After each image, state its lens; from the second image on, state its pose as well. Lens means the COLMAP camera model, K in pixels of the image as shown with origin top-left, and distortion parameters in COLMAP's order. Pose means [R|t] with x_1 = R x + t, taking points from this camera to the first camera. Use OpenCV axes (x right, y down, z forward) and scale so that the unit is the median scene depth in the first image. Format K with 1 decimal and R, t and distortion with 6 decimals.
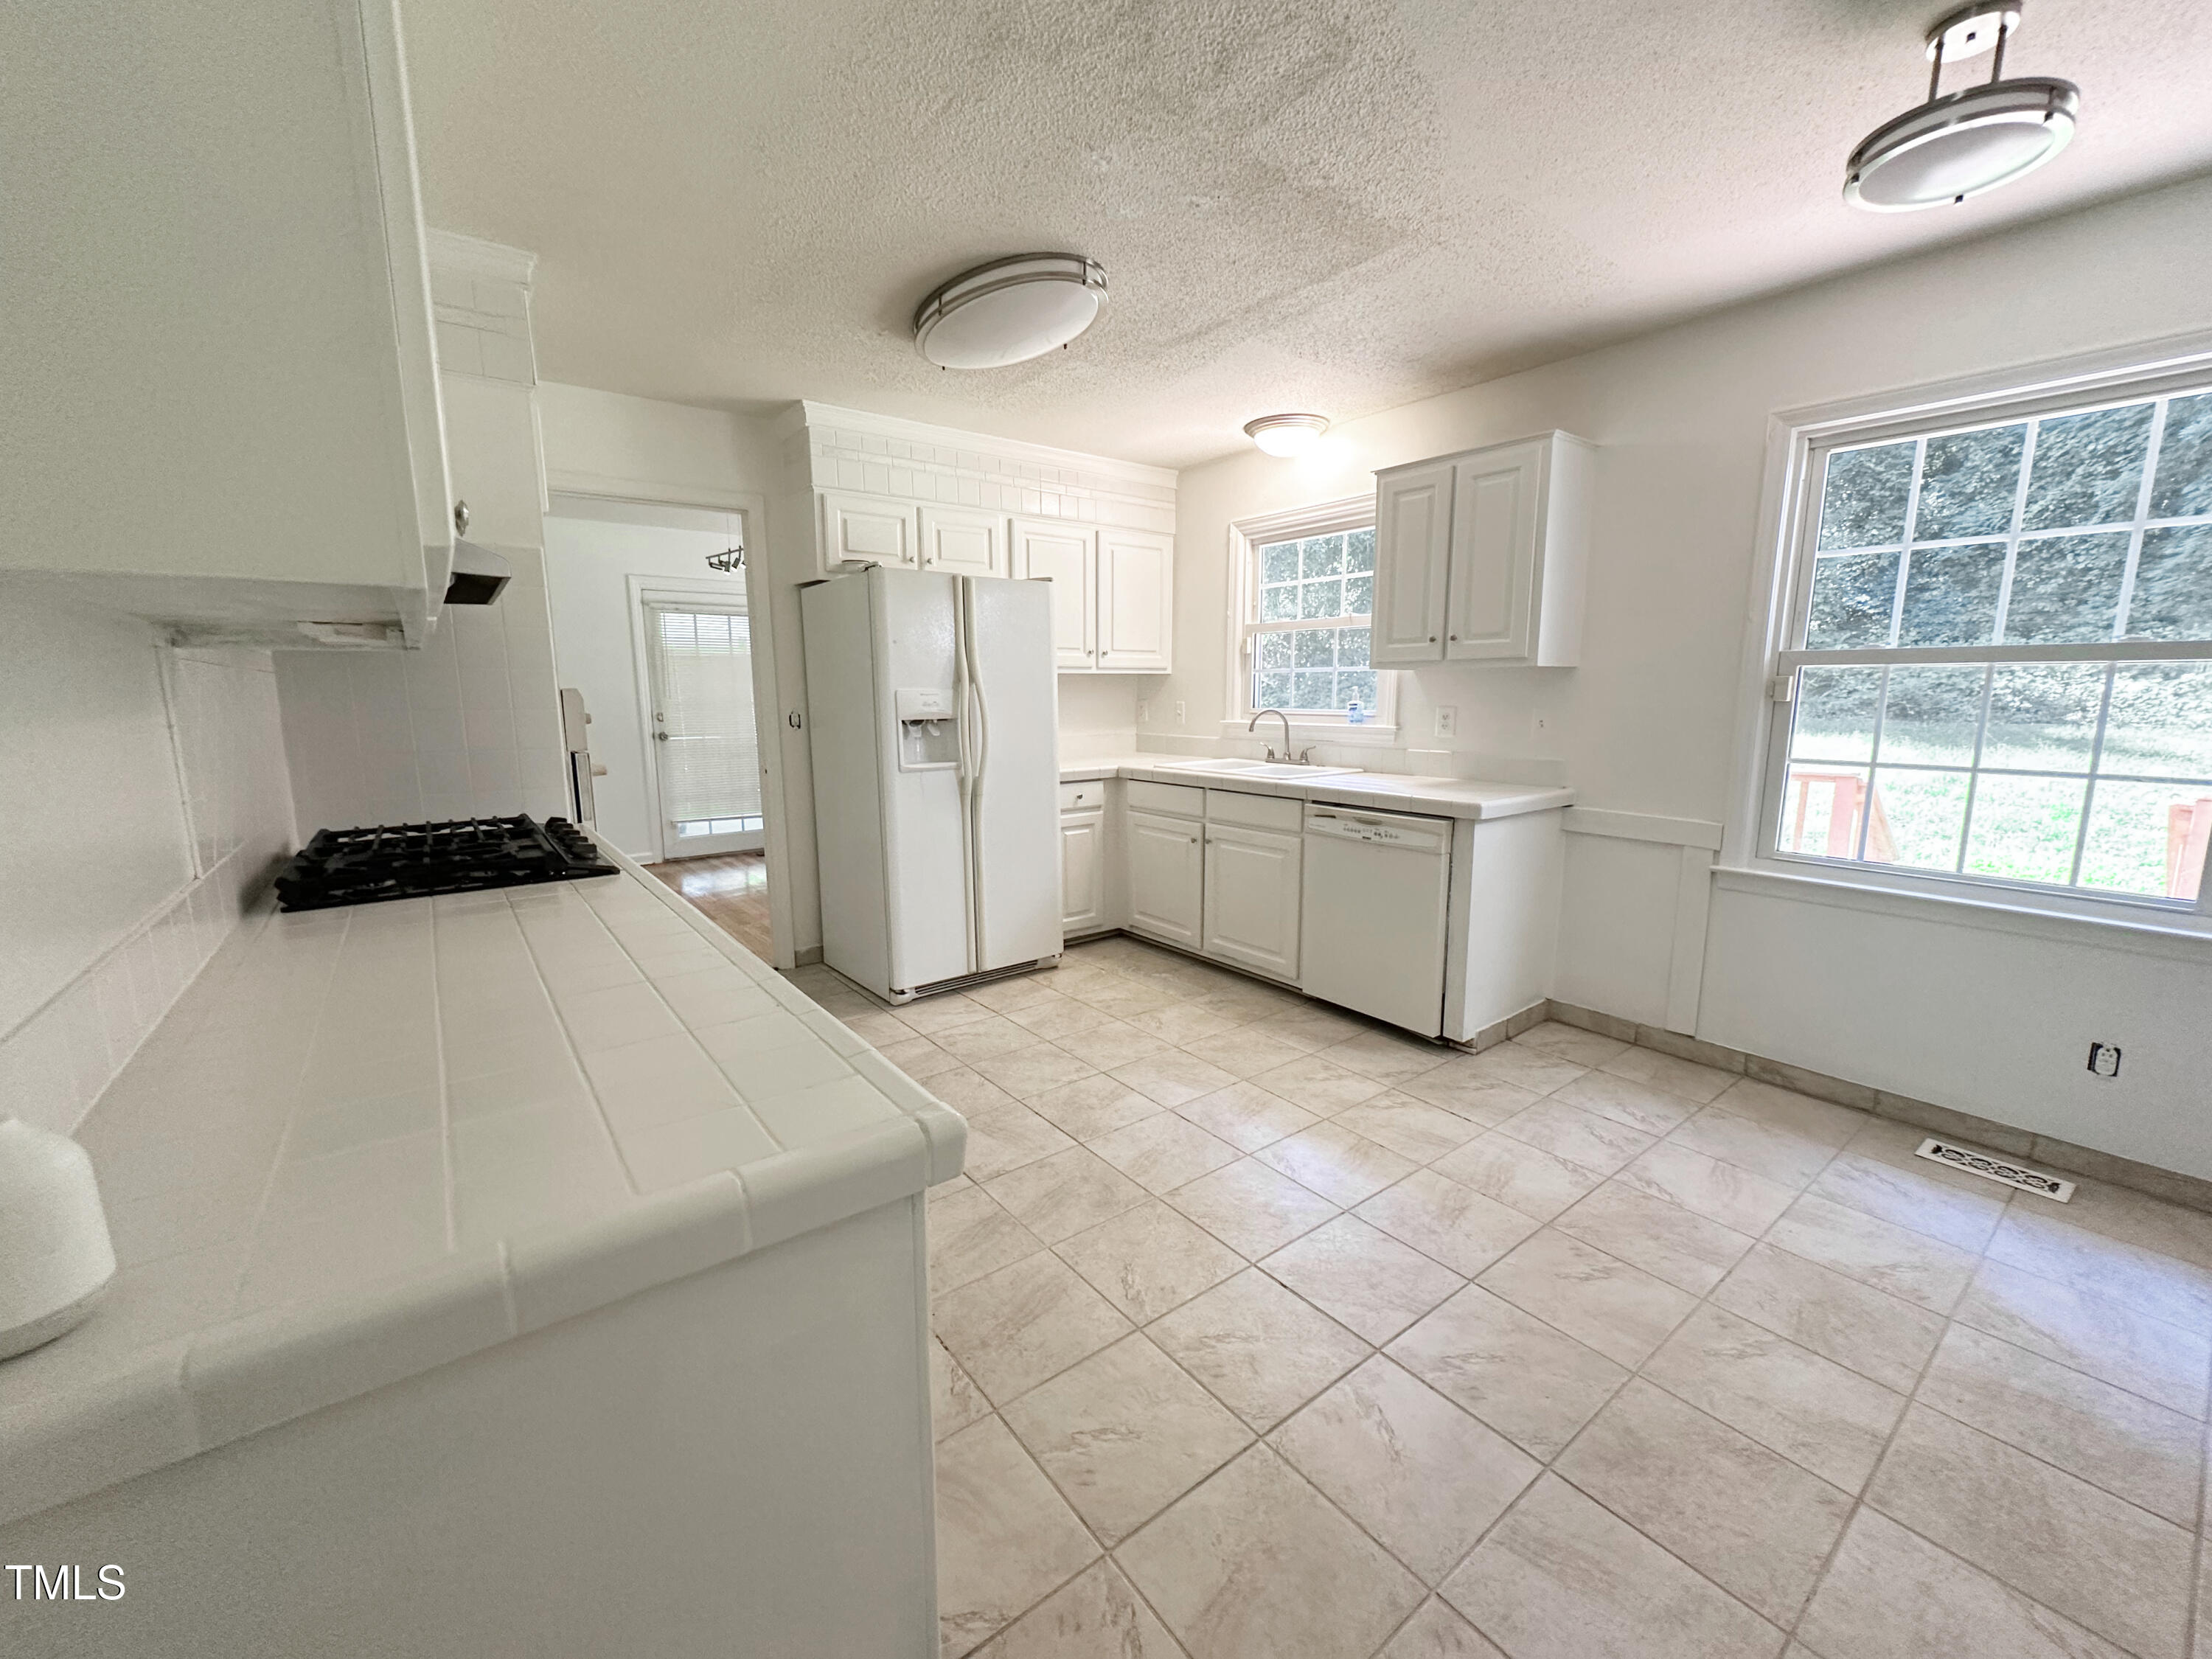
lens RADIAL K [[886.8, 0, 1109.1], [0, 886.8, 831.0], [0, 0, 1]] dist [-0.002176, 0.000905]
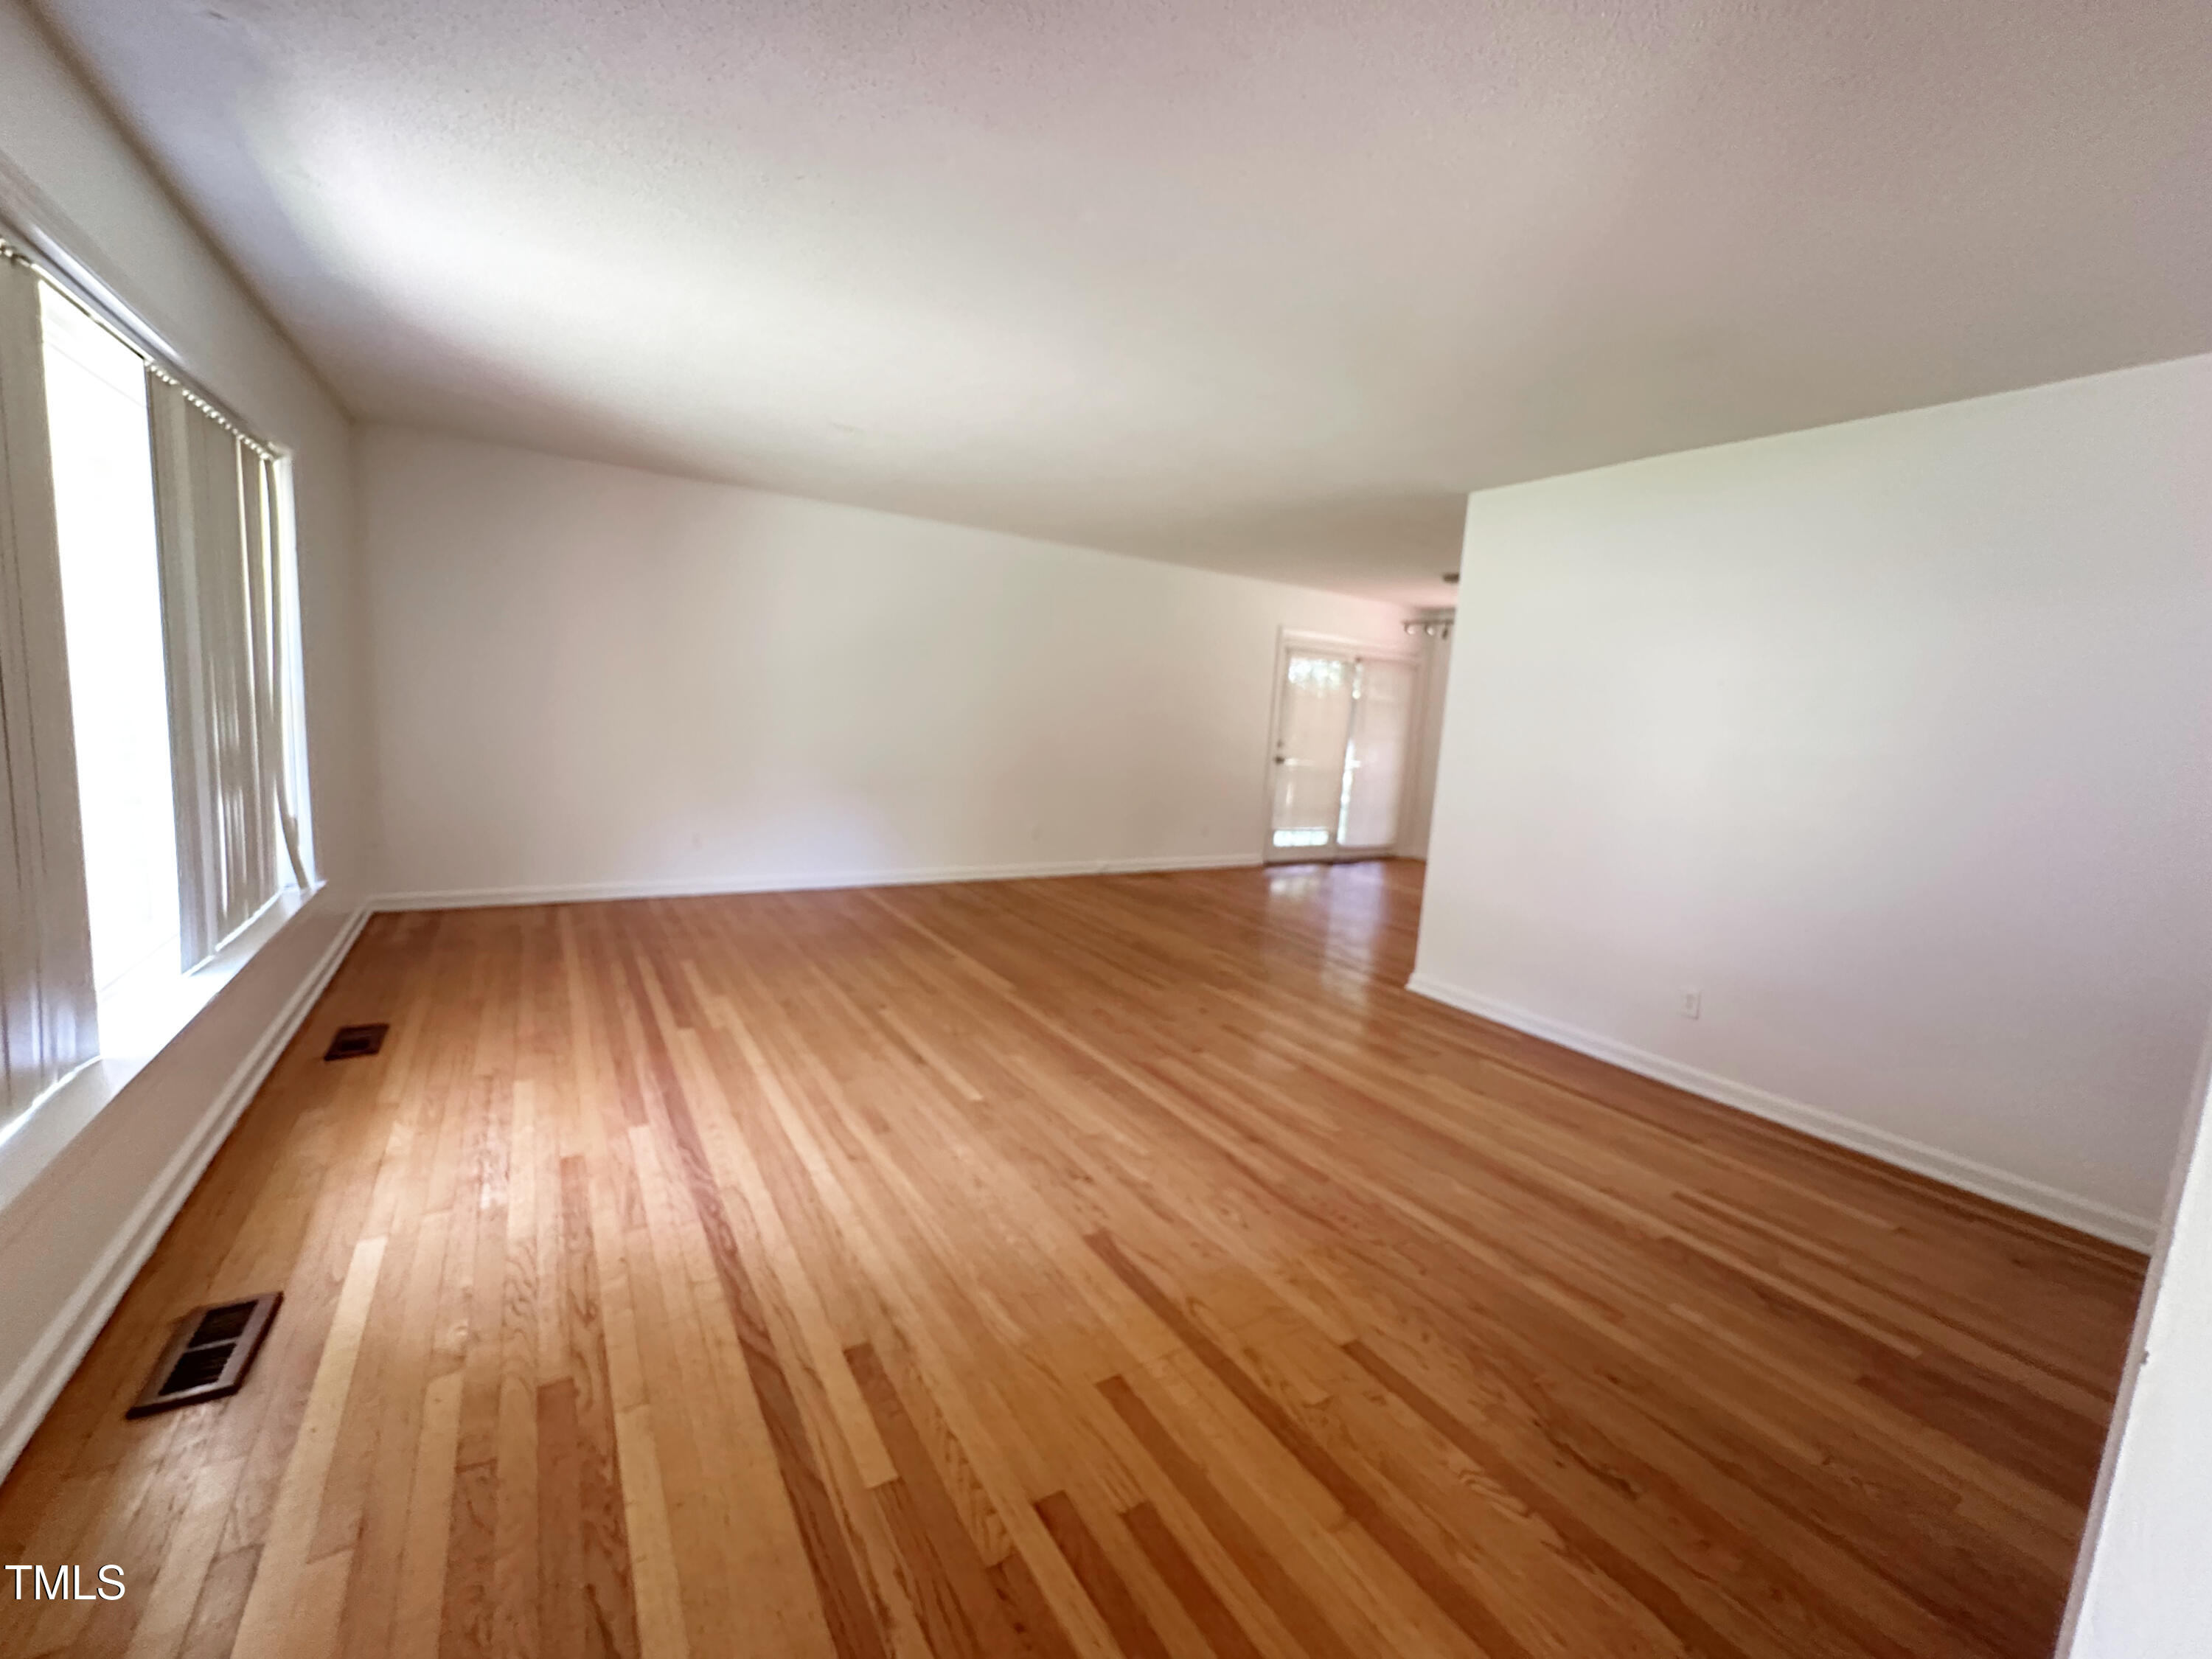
lens RADIAL K [[916.9, 0, 1102.0], [0, 916.9, 828.2], [0, 0, 1]] dist [-0.000743, 0.000355]
pose [[0.992248, 0.082127, -0.093268, -1.209675], [-0.085016, 0.996002, -0.027438, 0.071773], [0.090642, 0.035155, 0.995263, -0.435902]]
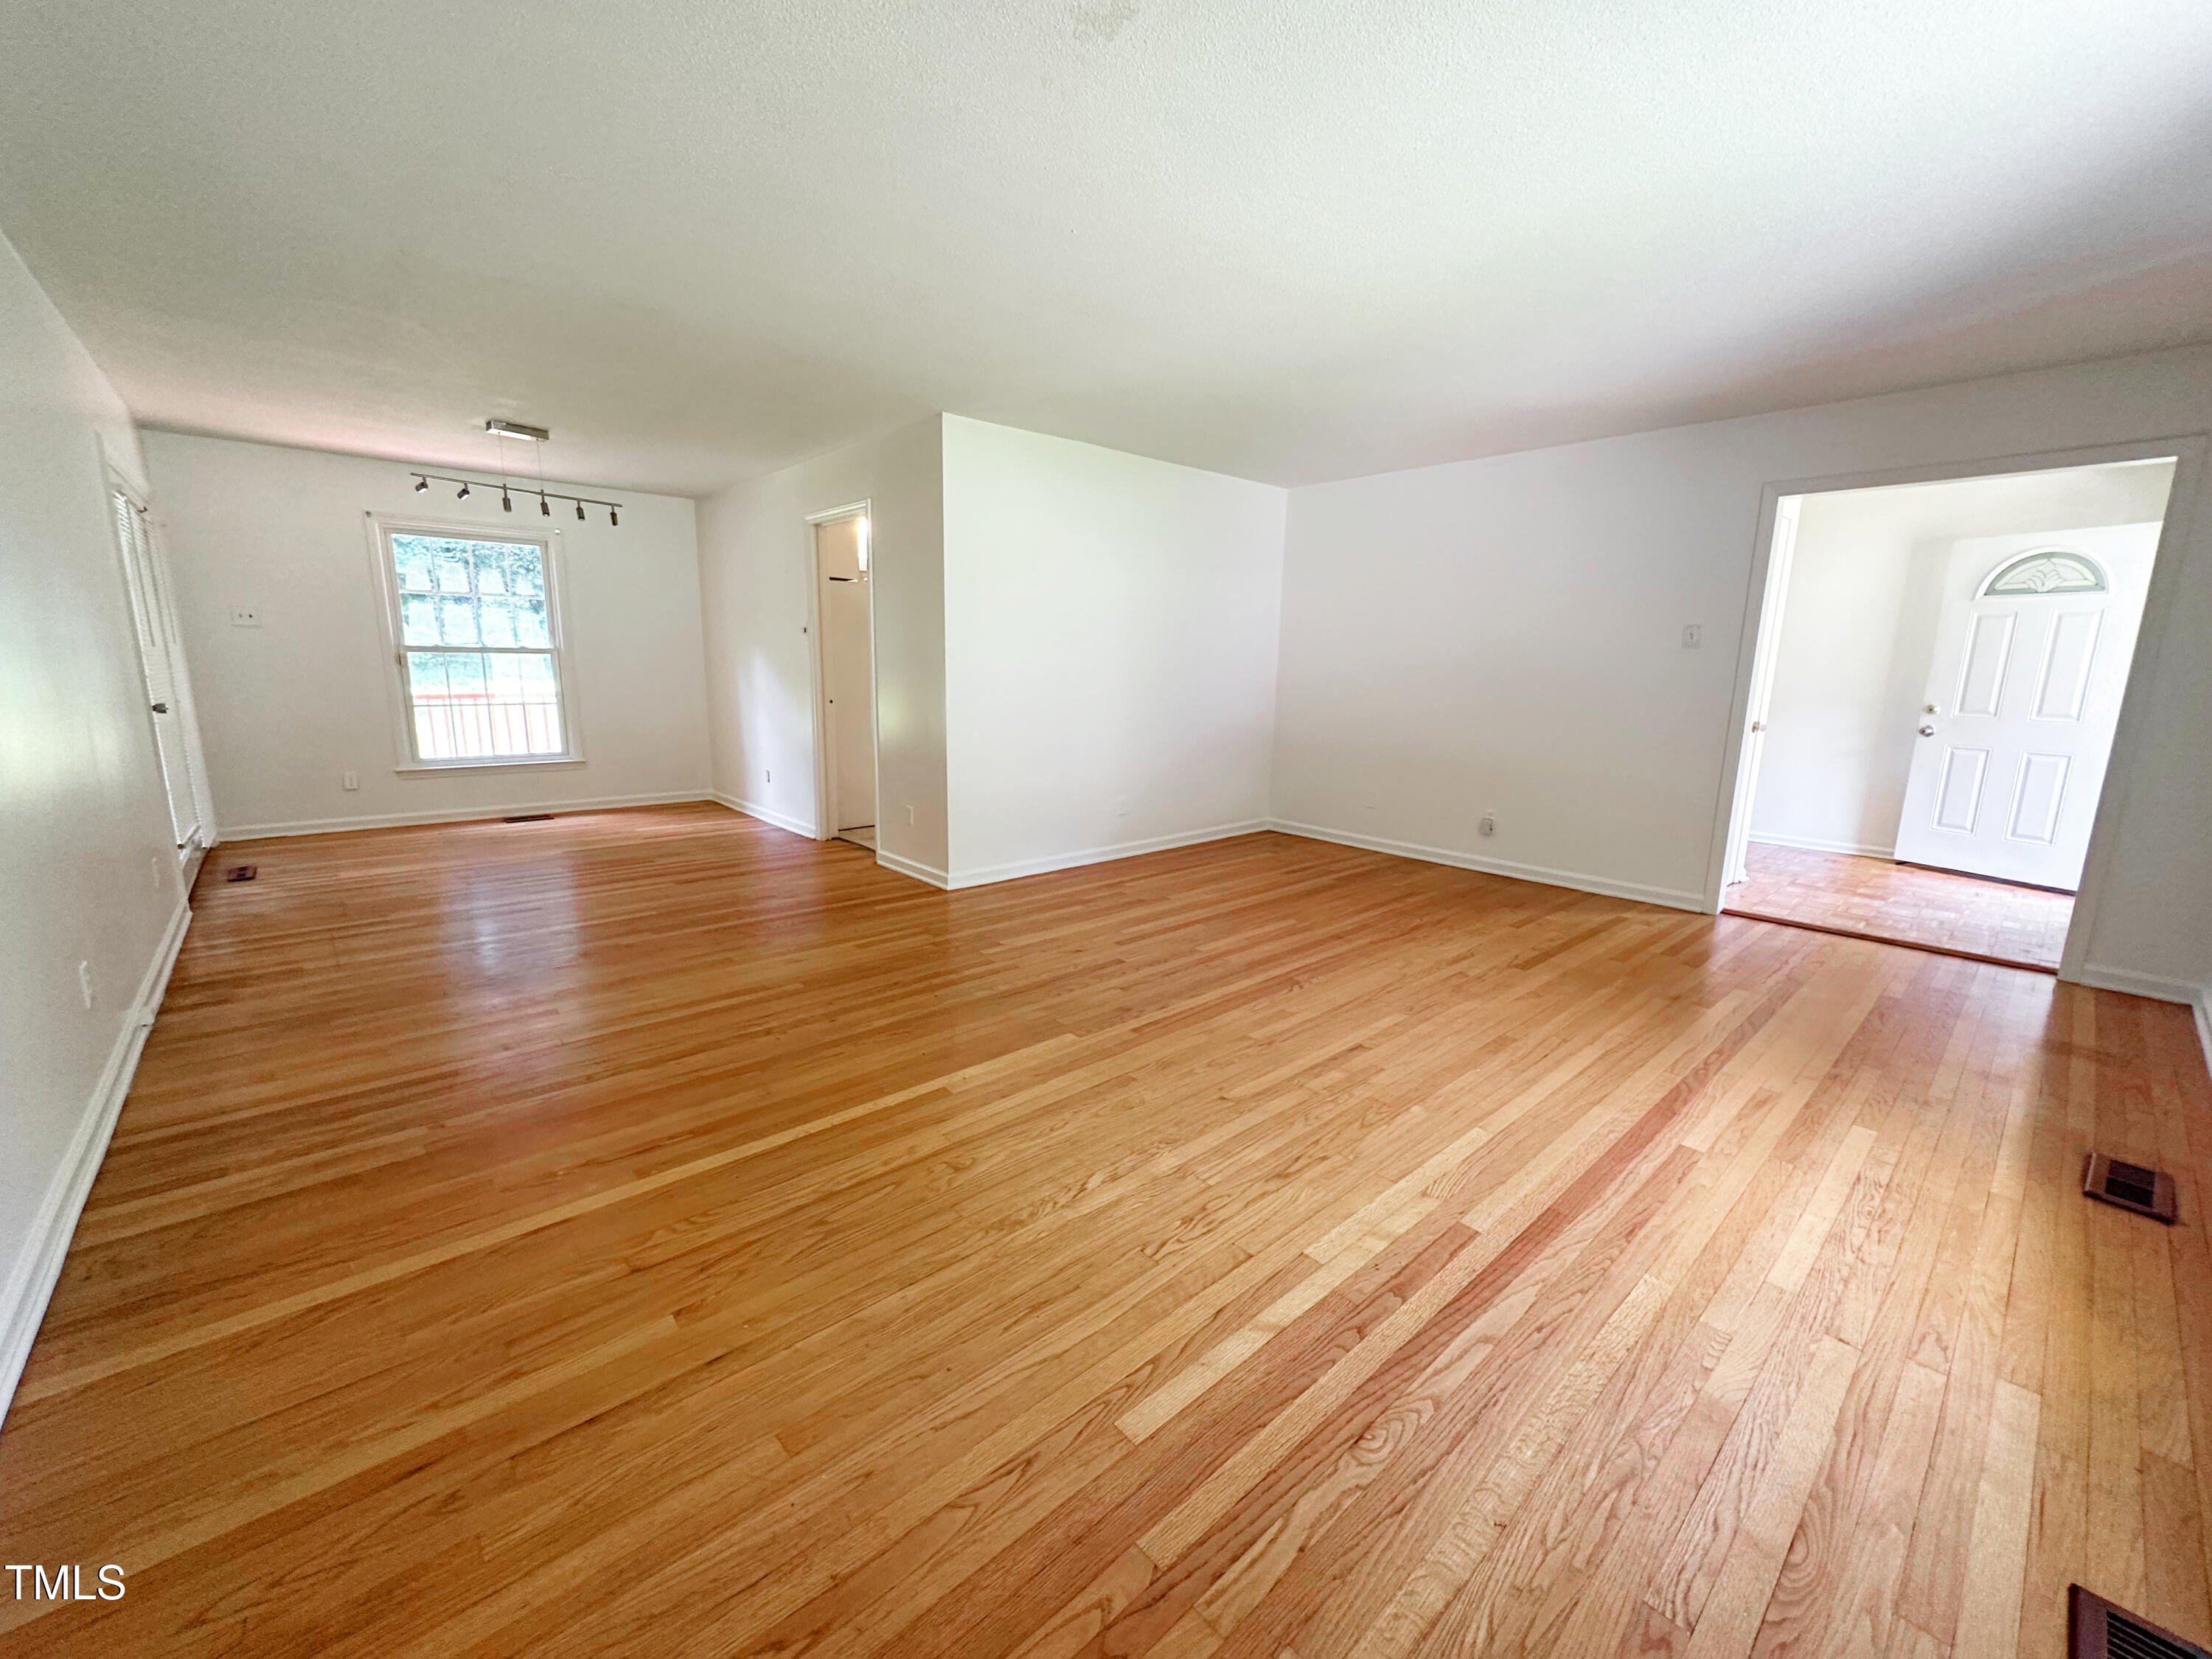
lens RADIAL K [[886.8, 0, 1109.1], [0, 886.8, 831.0], [0, 0, 1]] dist [-0.002176, 0.000905]
pose [[-0.075006, -0.188922, 0.979123, -2.234506], [0.142579, 0.969769, 0.198040, -0.099504], [-0.986937, 0.154457, -0.045802, 0.740942]]
